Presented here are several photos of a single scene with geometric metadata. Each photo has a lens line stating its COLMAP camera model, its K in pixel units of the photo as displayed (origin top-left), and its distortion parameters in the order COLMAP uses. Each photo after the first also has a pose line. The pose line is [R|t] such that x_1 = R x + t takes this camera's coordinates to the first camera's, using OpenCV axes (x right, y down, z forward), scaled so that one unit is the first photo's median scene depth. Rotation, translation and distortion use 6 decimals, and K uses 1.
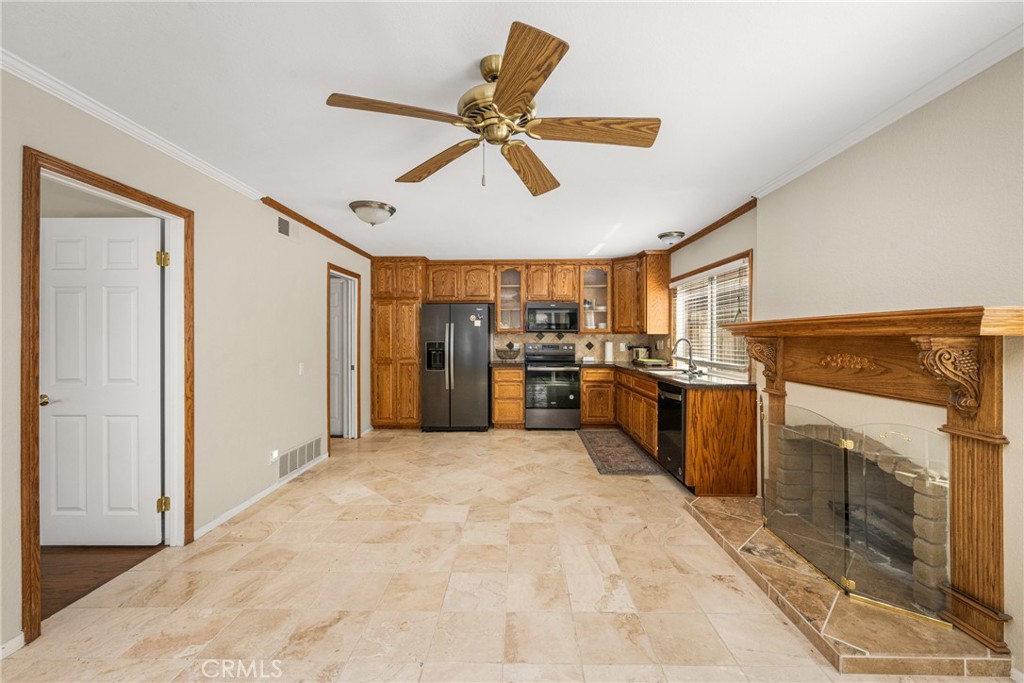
lens RADIAL K [[407.6, 0, 527.3], [0, 407.6, 342.7], [0, 0, 1]] dist [-0.000260, -0.000112]
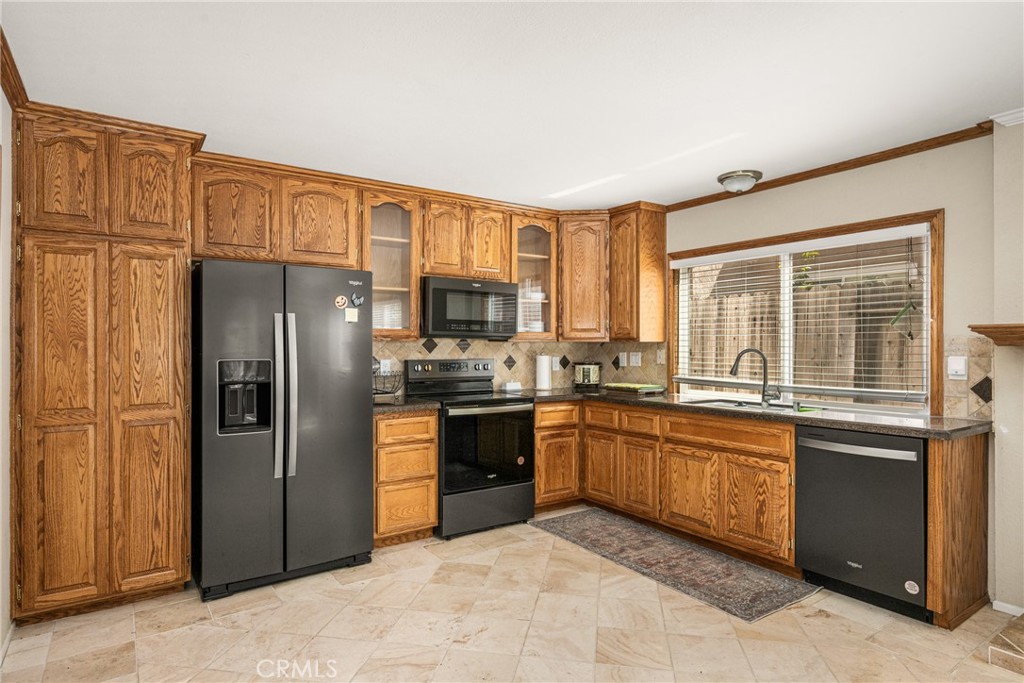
lens RADIAL K [[554.1, 0, 513.1], [0, 554.1, 351.2], [0, 0, 1]] dist [-0.002595, -0.000374]
pose [[0.825843, -0.005590, 0.563873, -0.301844], [0.007742, 0.999969, -0.001426, -0.007130], [-0.563847, 0.005543, 0.825861, 0.409331]]
